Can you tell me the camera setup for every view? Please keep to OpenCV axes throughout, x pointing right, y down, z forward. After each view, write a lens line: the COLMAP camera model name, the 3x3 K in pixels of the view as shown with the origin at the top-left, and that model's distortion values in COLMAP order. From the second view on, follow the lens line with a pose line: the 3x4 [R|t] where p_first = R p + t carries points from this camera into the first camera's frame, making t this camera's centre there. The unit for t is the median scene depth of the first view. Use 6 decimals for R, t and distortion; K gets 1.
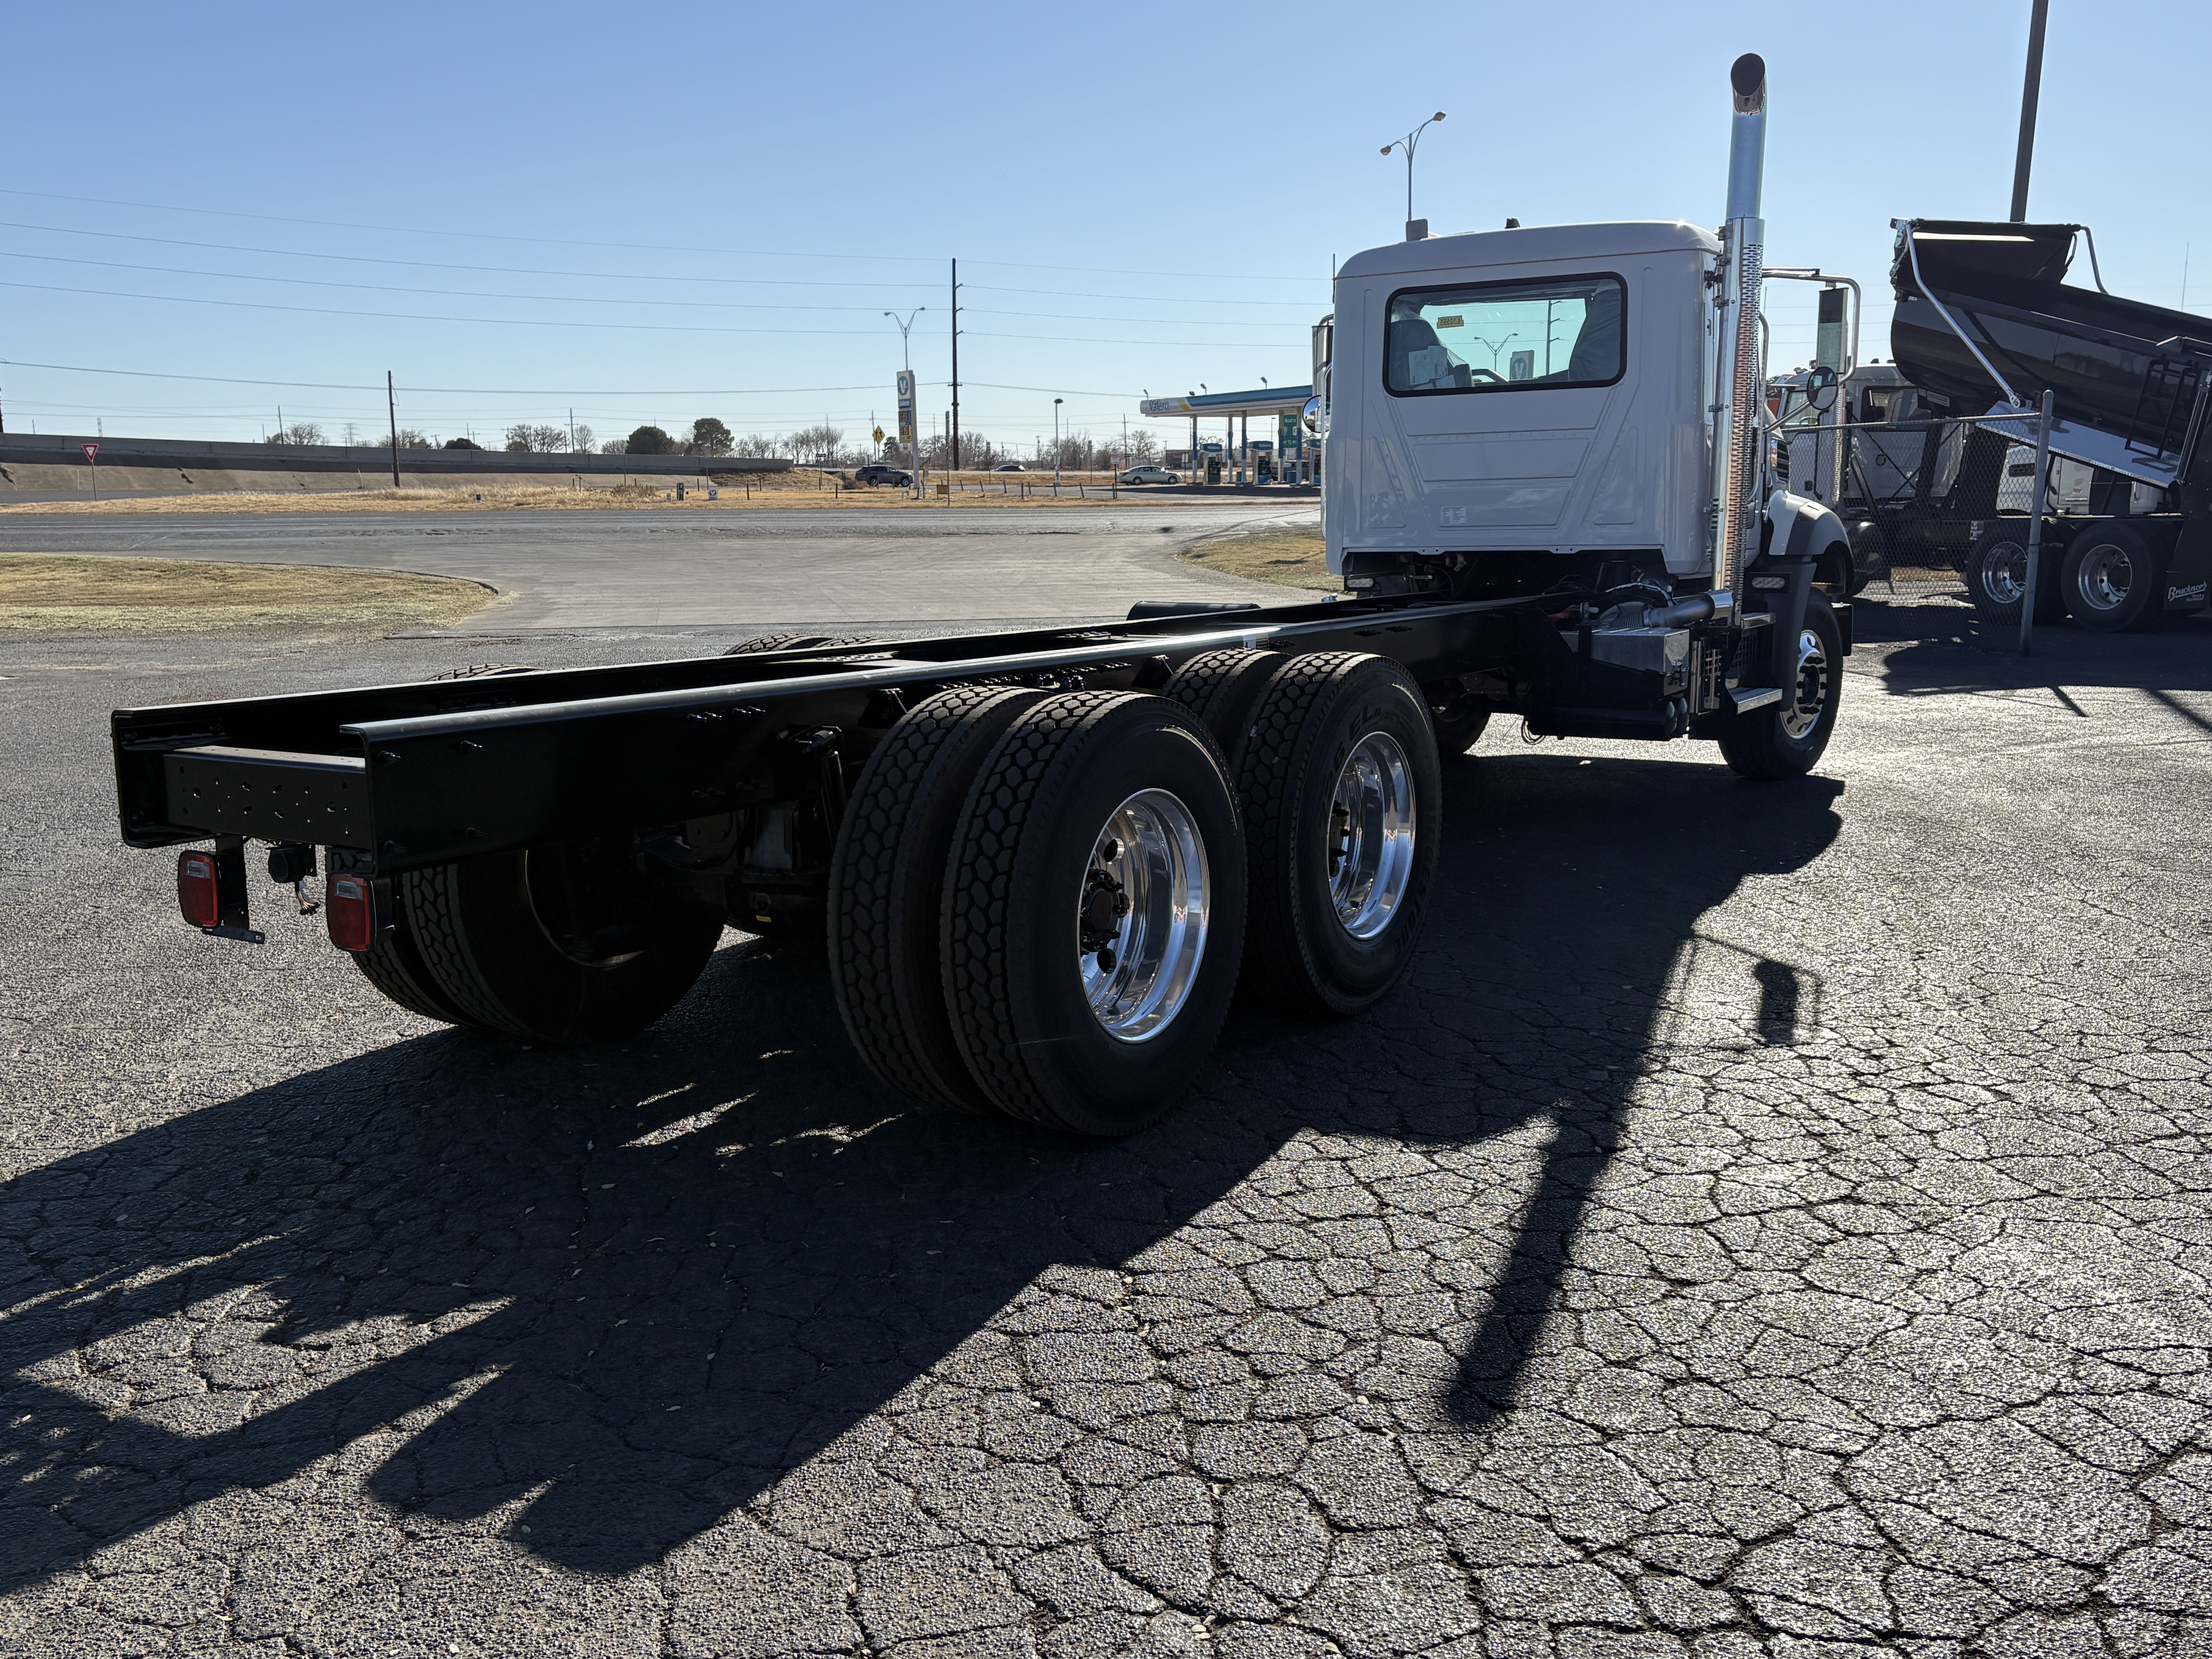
lens RADIAL K [[2004.7, 0, 1106.0], [0, 2004.7, 829.5], [0, 0, 1]] dist [-0.012376, -0.009982]
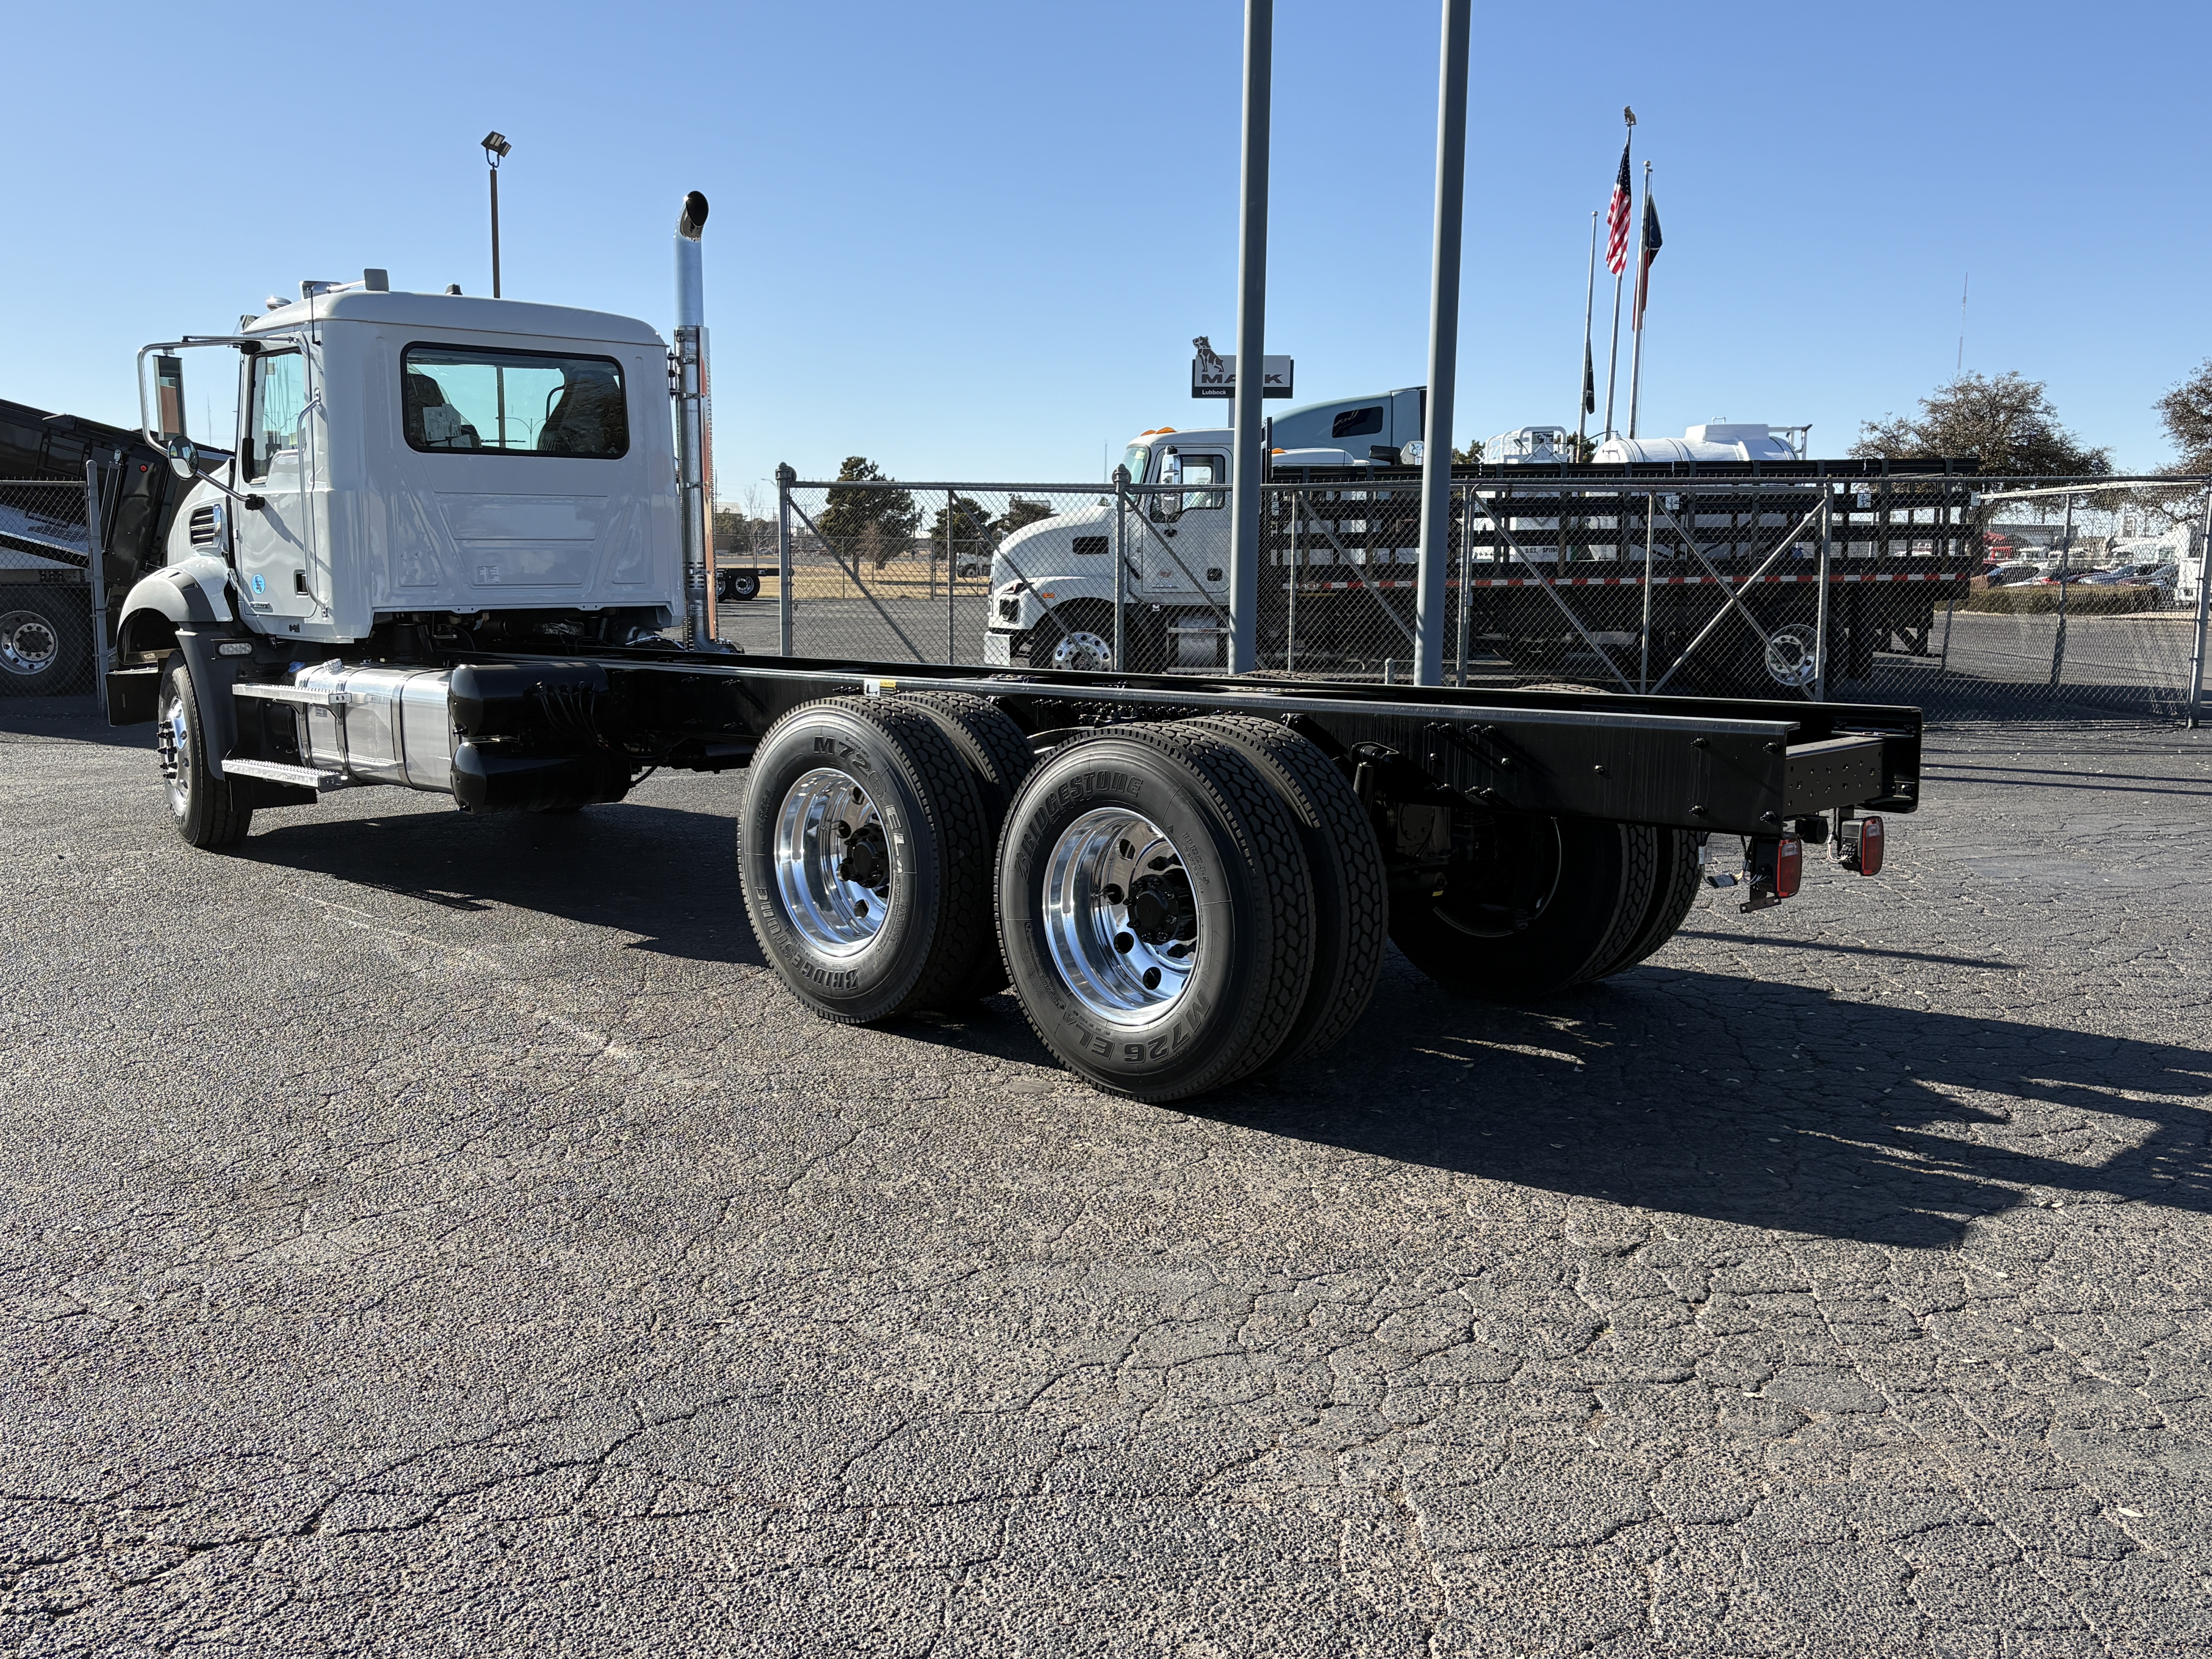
lens RADIAL K [[2004.7, 0, 1106.0], [0, 2004.7, 829.5], [0, 0, 1]] dist [-0.012376, -0.009982]
pose [[0.223938, -0.115828, 0.967696, -0.749891], [0.148351, 0.985394, 0.083616, -0.068449], [-0.963247, 0.124834, 0.237850, 0.478275]]
